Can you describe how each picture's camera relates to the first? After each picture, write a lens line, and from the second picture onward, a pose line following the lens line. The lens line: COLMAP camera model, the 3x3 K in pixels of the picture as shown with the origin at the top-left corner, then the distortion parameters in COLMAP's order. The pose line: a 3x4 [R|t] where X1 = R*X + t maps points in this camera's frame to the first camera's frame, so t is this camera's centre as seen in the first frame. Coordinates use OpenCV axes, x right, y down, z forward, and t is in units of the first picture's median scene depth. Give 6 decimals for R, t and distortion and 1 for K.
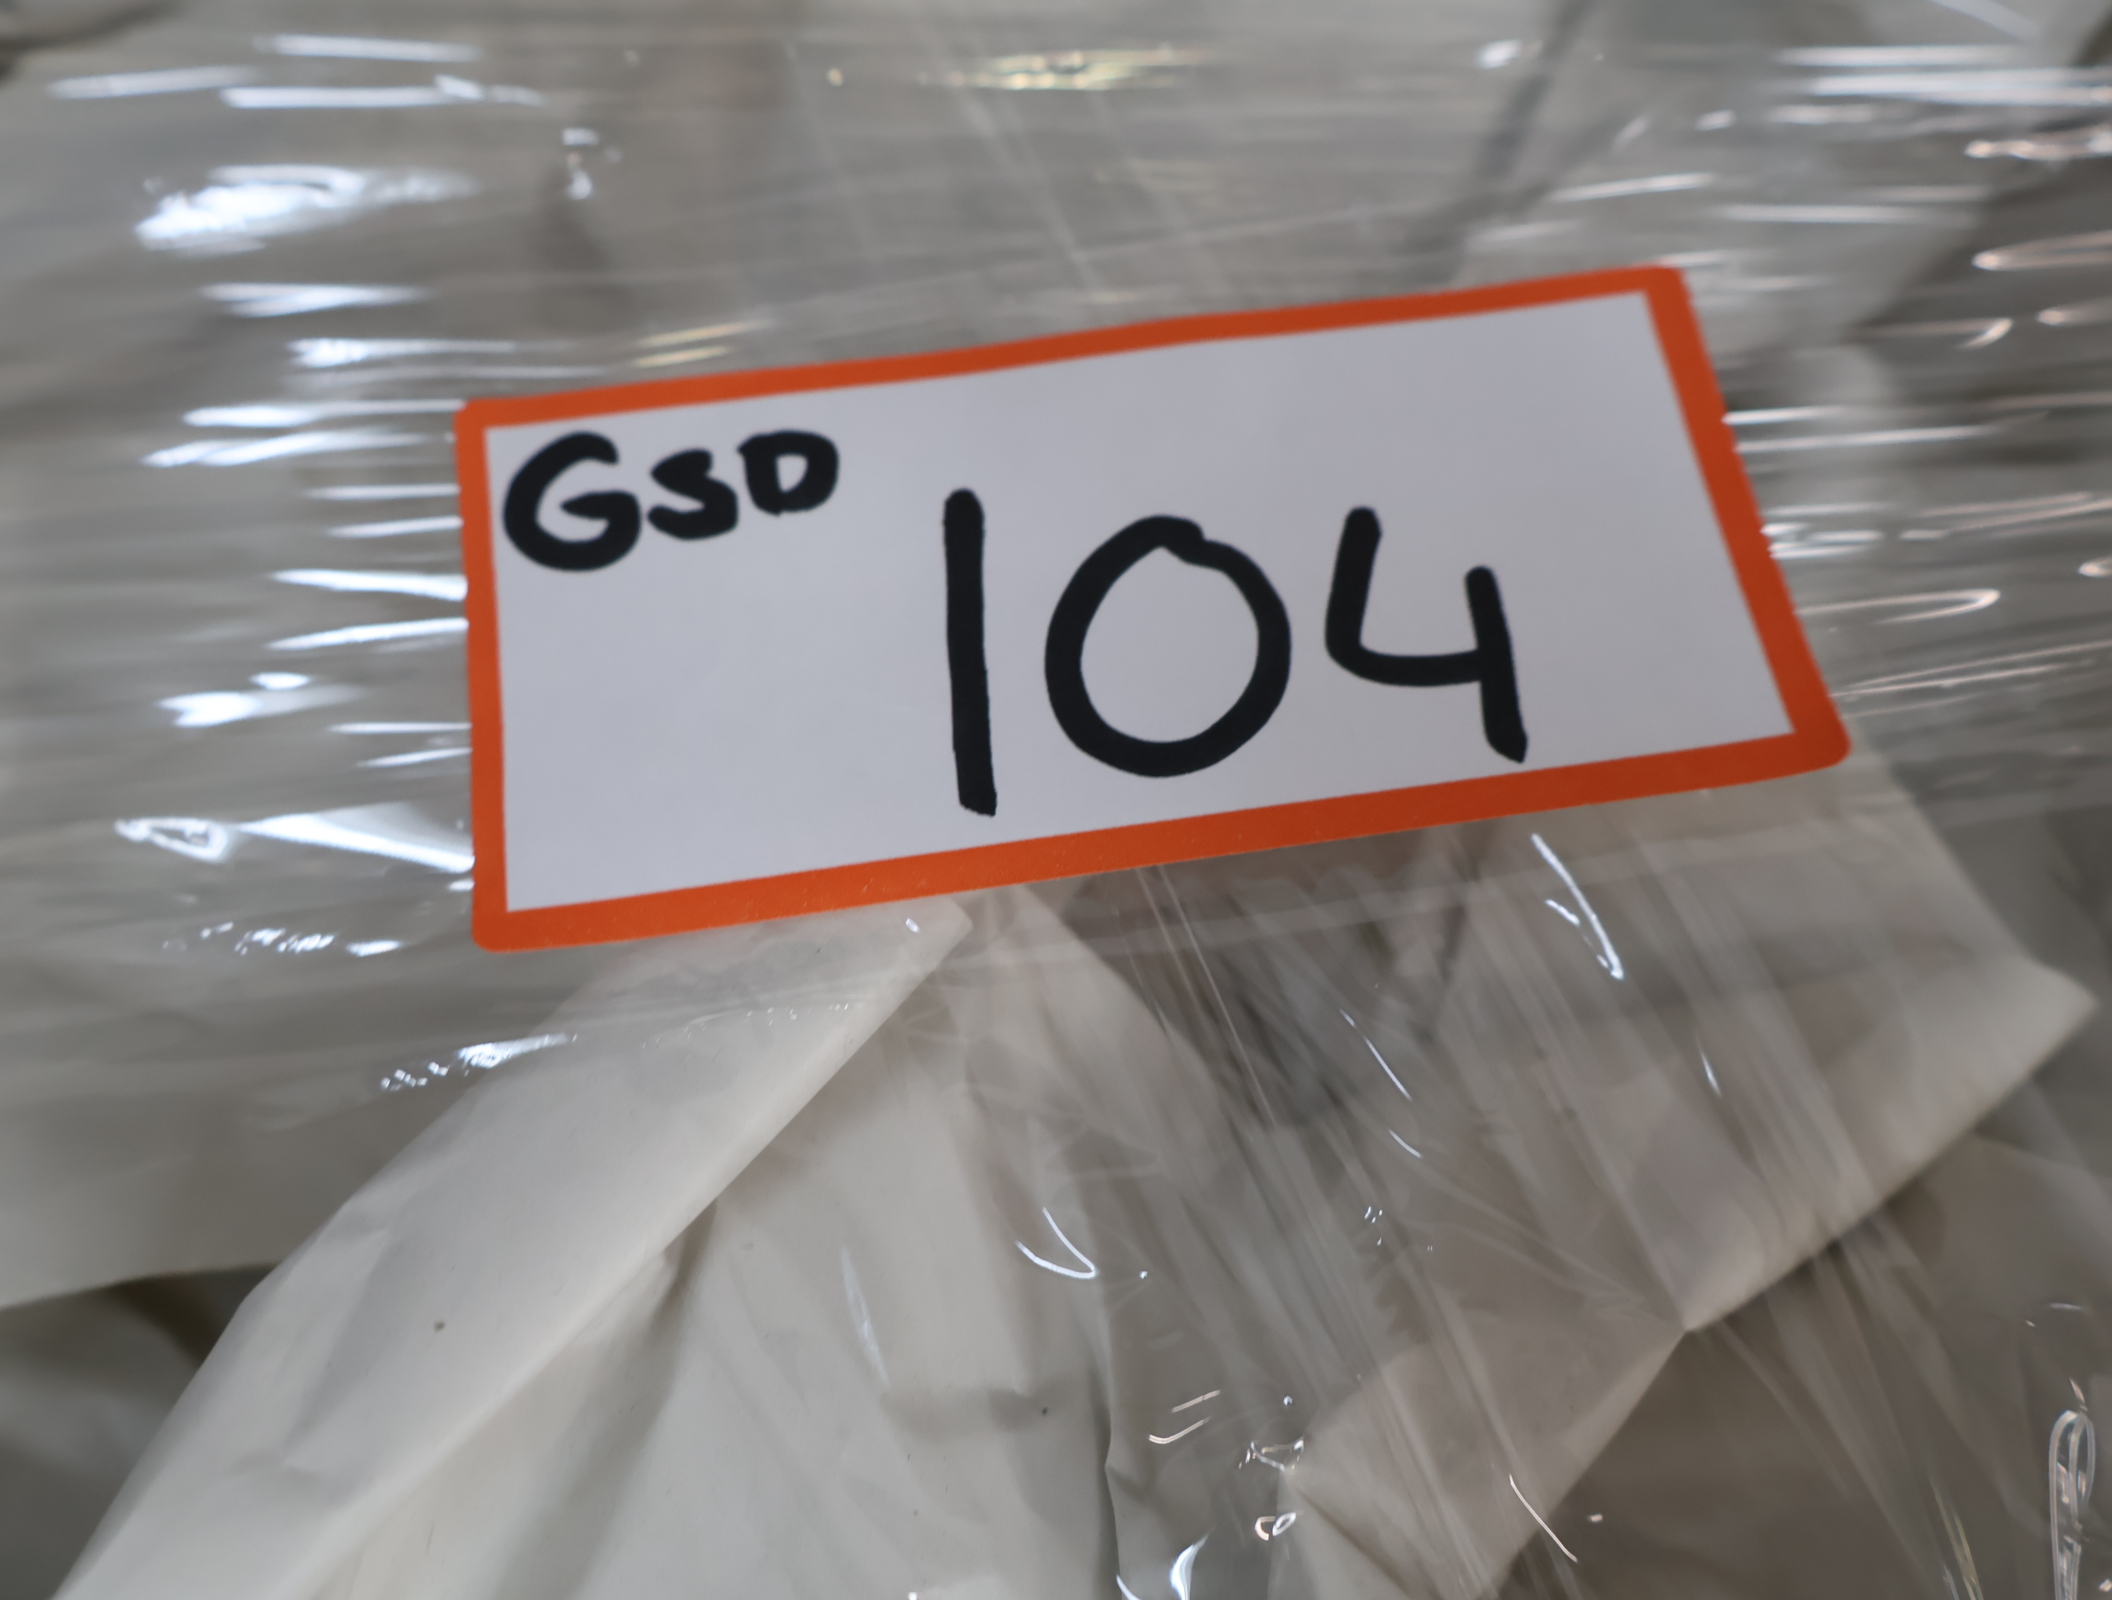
lens RADIAL K [[2032.4, 0, 1044.8], [0, 2032.4, 805.9], [0, 0, 1]] dist [0.013327, 0.002251]
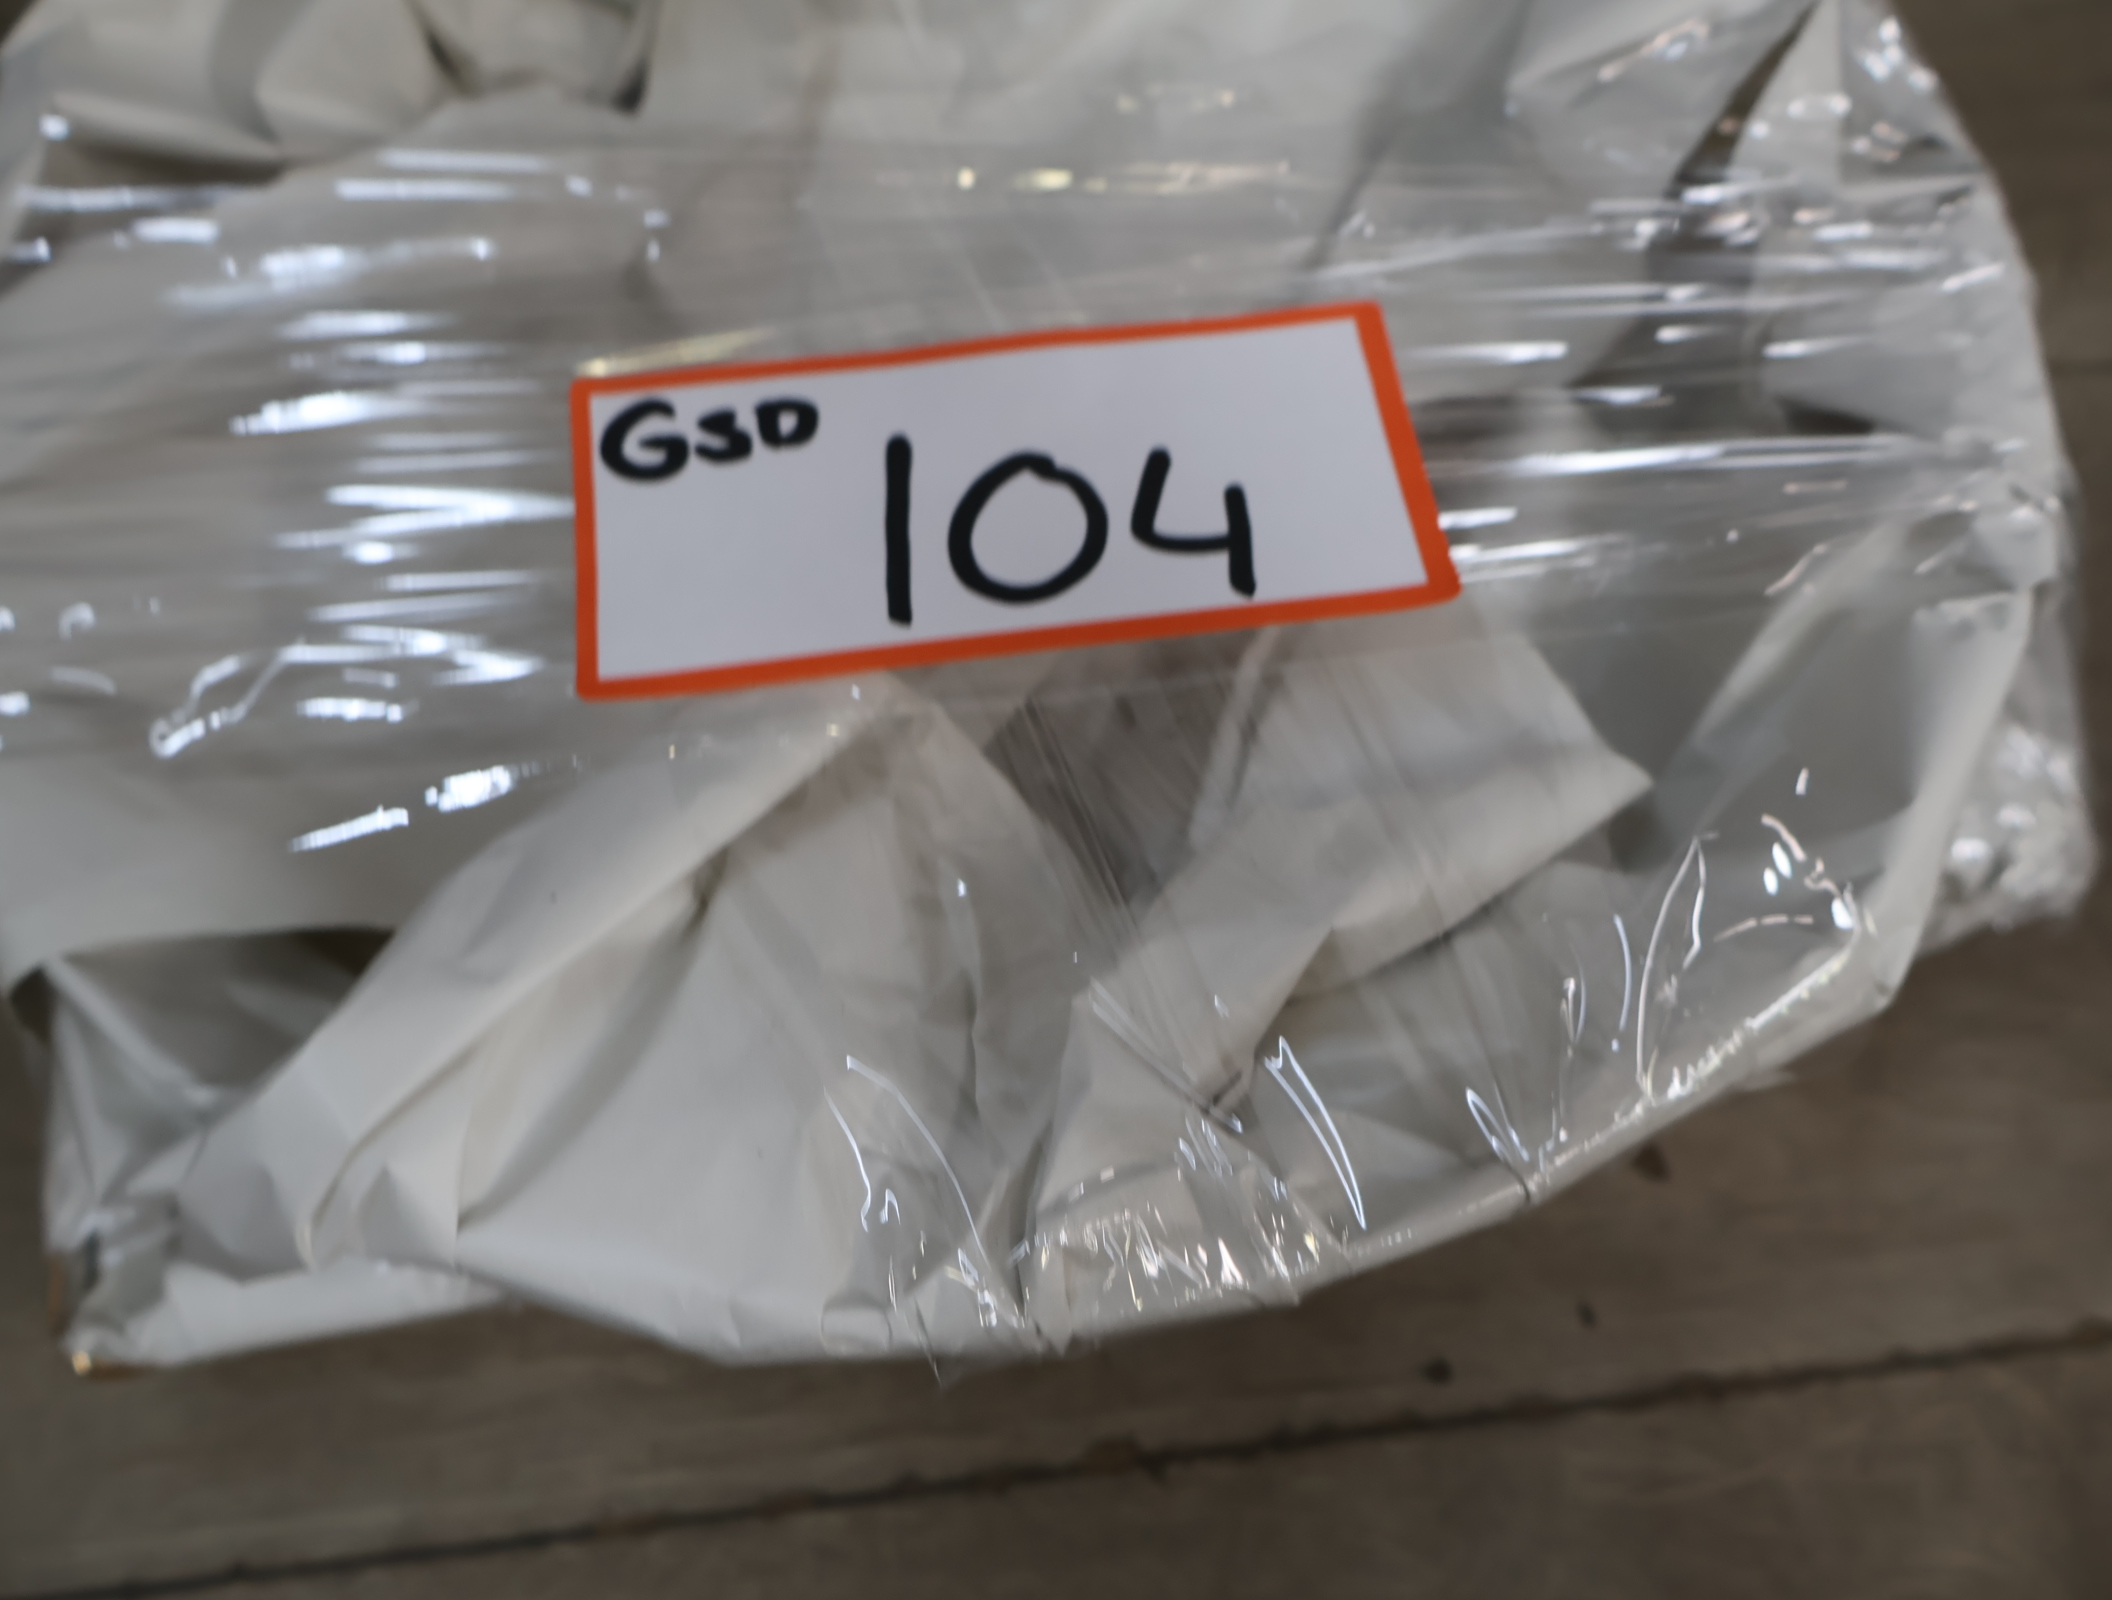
lens RADIAL K [[2032.4, 0, 1044.8], [0, 2032.4, 805.9], [0, 0, 1]] dist [0.013327, 0.002251]
pose [[0.999812, 0.008622, -0.017381, 0.099684], [-0.010505, 0.993724, -0.111362, 0.294519], [0.016312, 0.111524, 0.993628, -0.495332]]
